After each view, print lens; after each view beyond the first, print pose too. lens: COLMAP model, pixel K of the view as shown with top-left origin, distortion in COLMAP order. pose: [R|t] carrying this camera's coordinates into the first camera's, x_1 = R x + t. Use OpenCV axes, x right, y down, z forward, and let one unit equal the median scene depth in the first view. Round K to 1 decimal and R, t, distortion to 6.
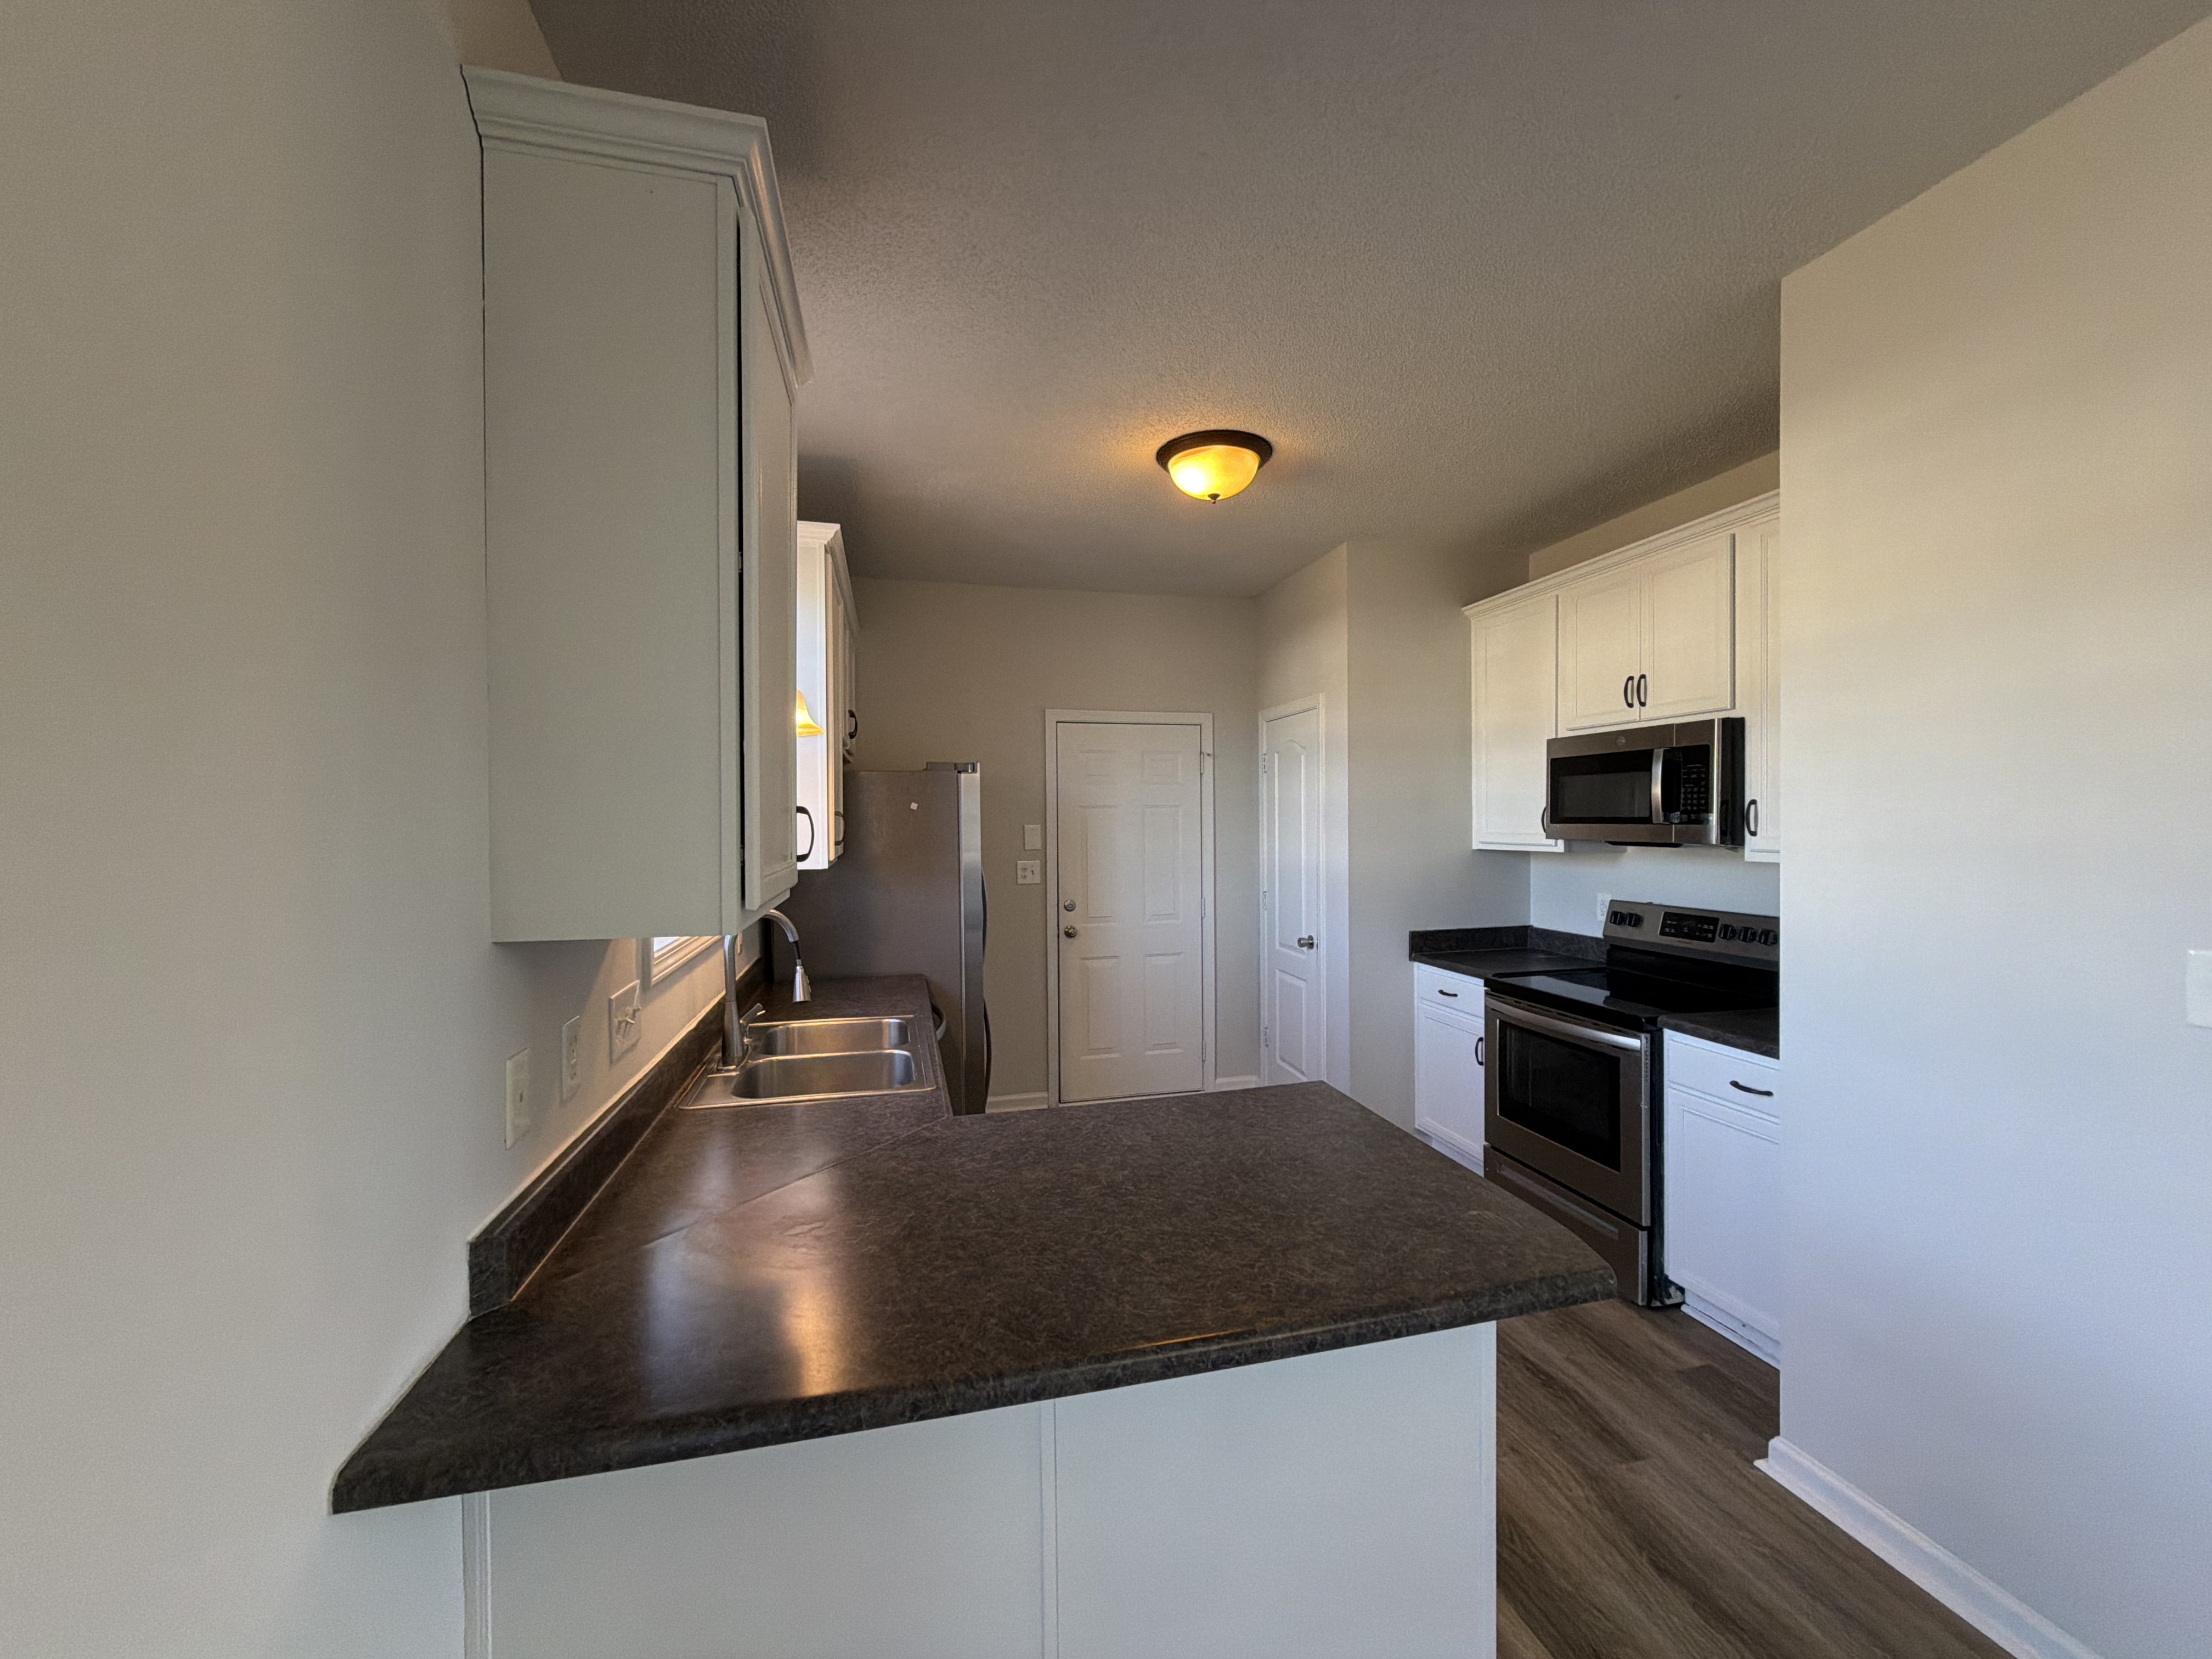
lens RADIAL K [[881.6, 0, 1107.1], [0, 881.6, 830.5], [0, 0, 1]] dist [-0.003046, -0.000177]
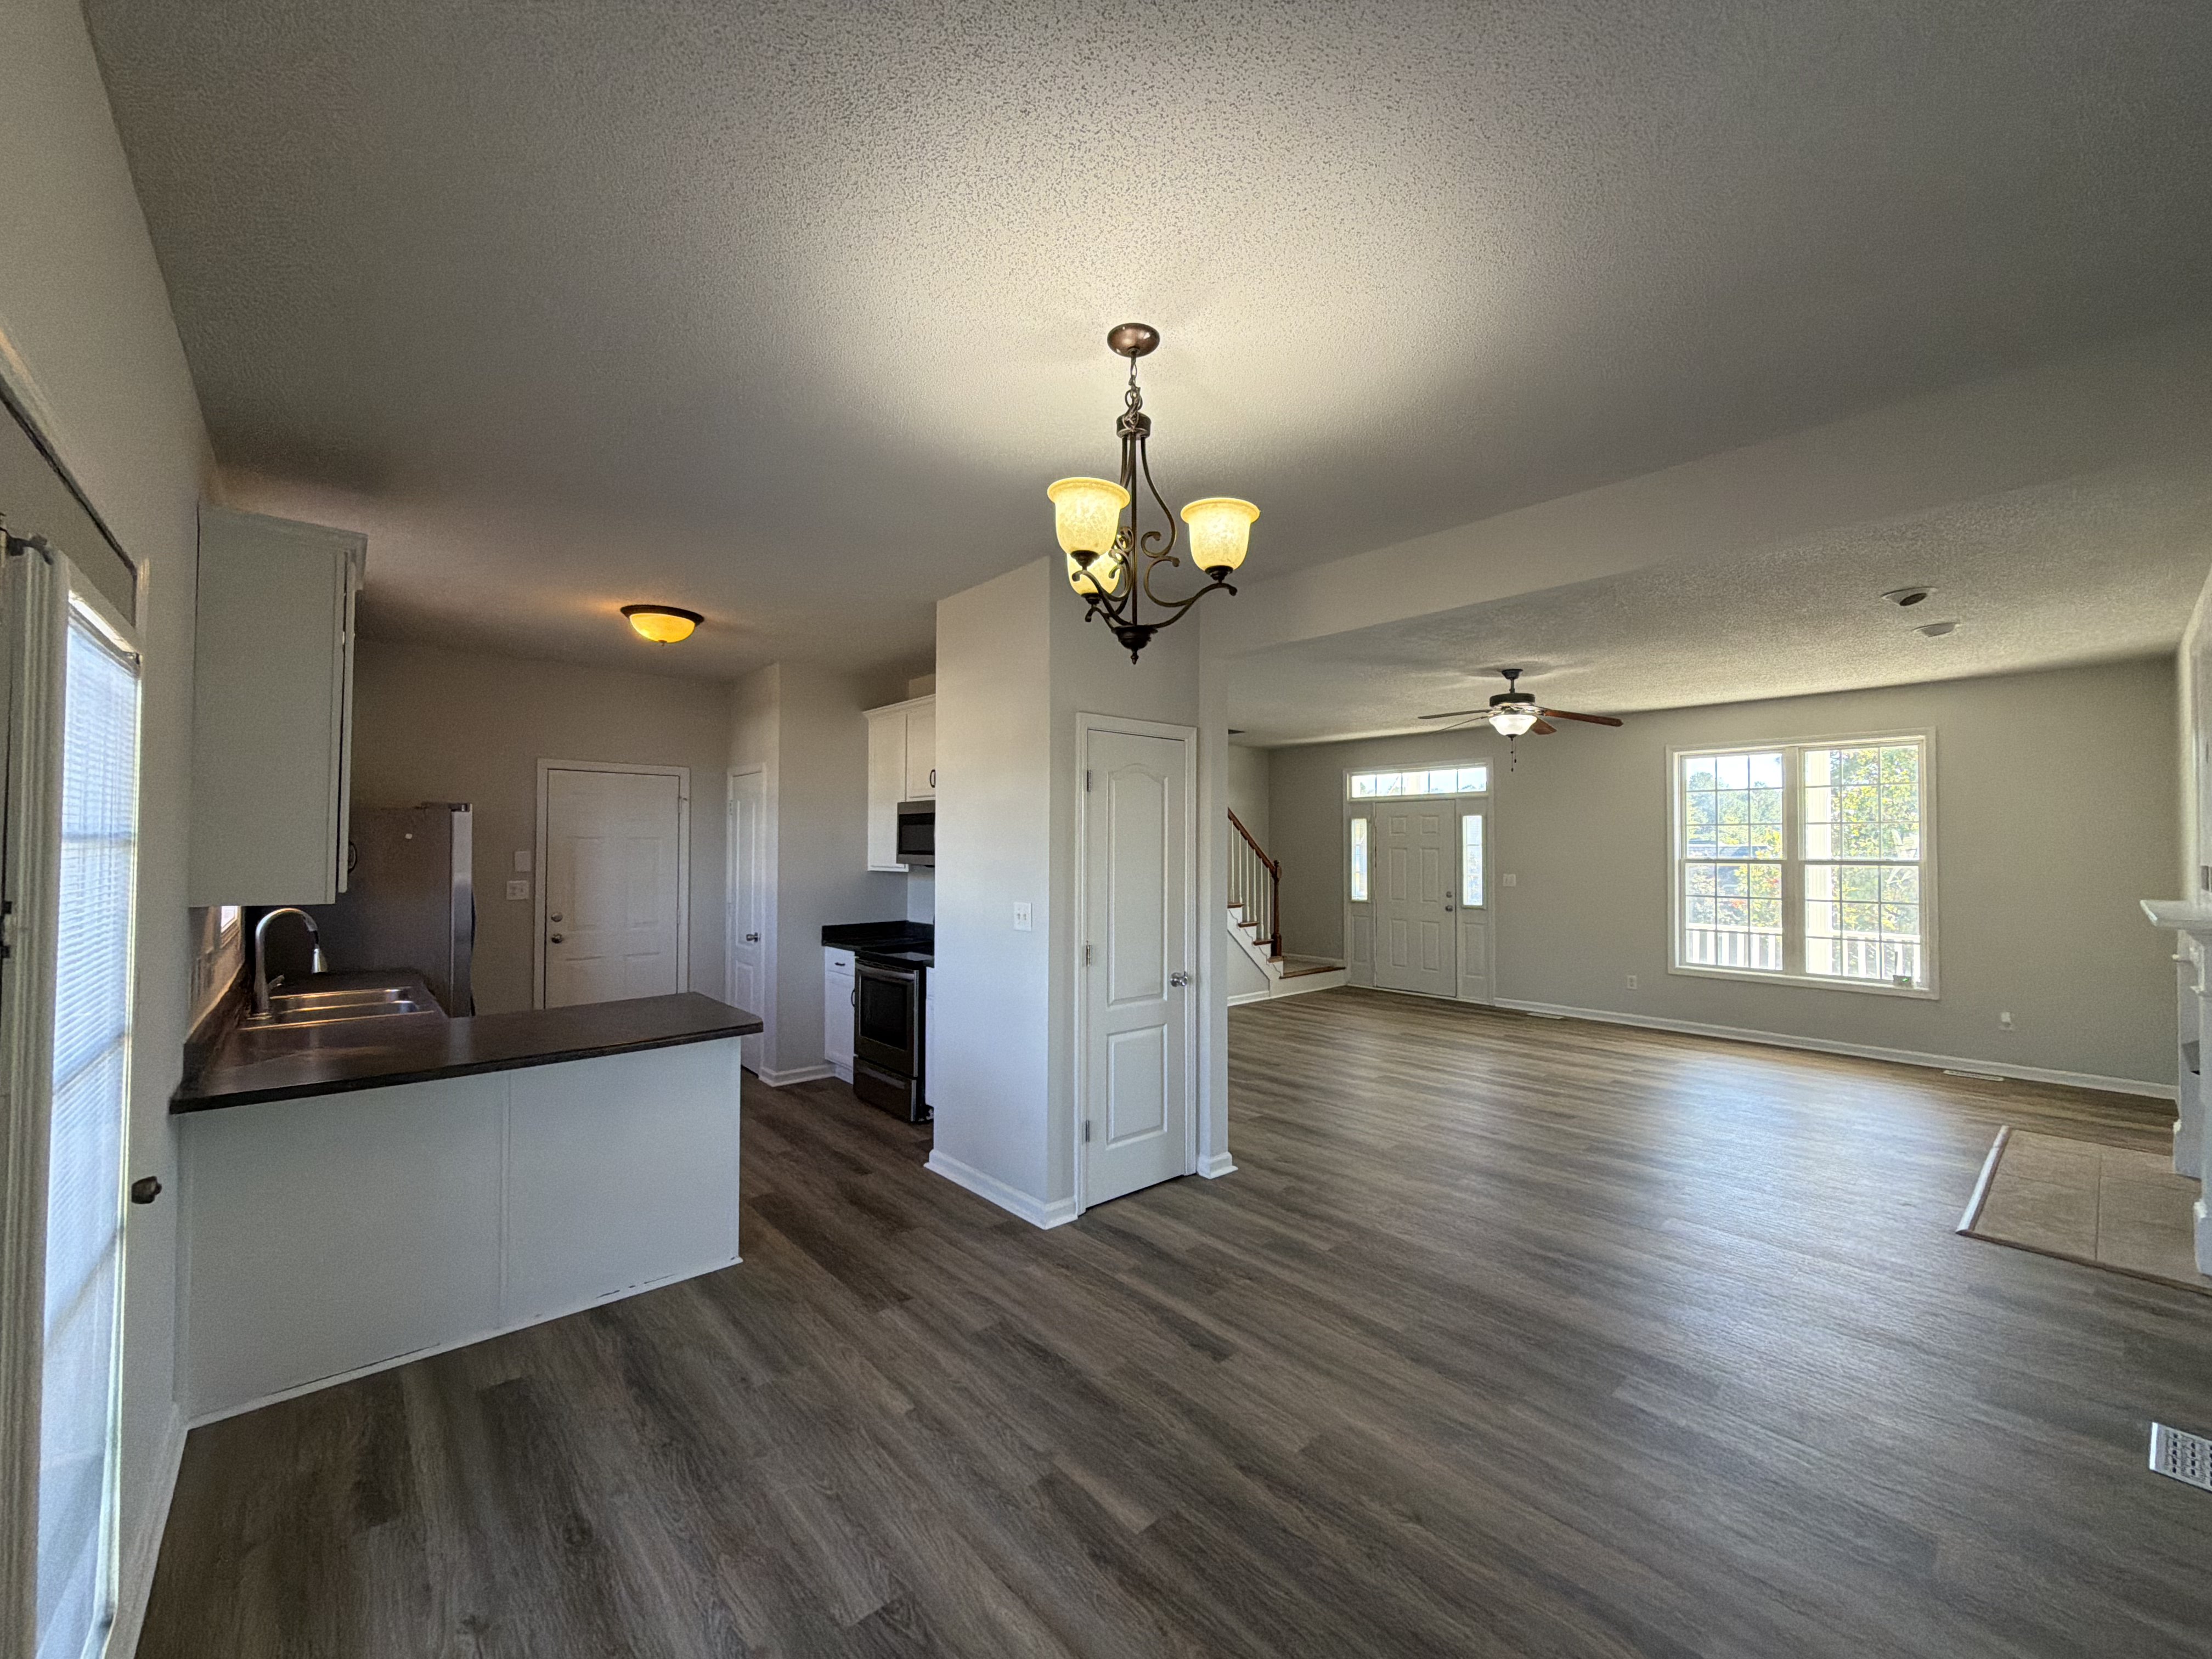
lens RADIAL K [[881.6, 0, 1114.1], [0, 881.6, 831.6], [0, 0, 1]] dist [-0.003046, -0.000177]
pose [[0.881914, 0.019919, 0.470989, 0.084569], [-0.005351, 0.999465, -0.032251, 0.001076], [-0.471379, 0.025922, 0.881550, -0.627746]]
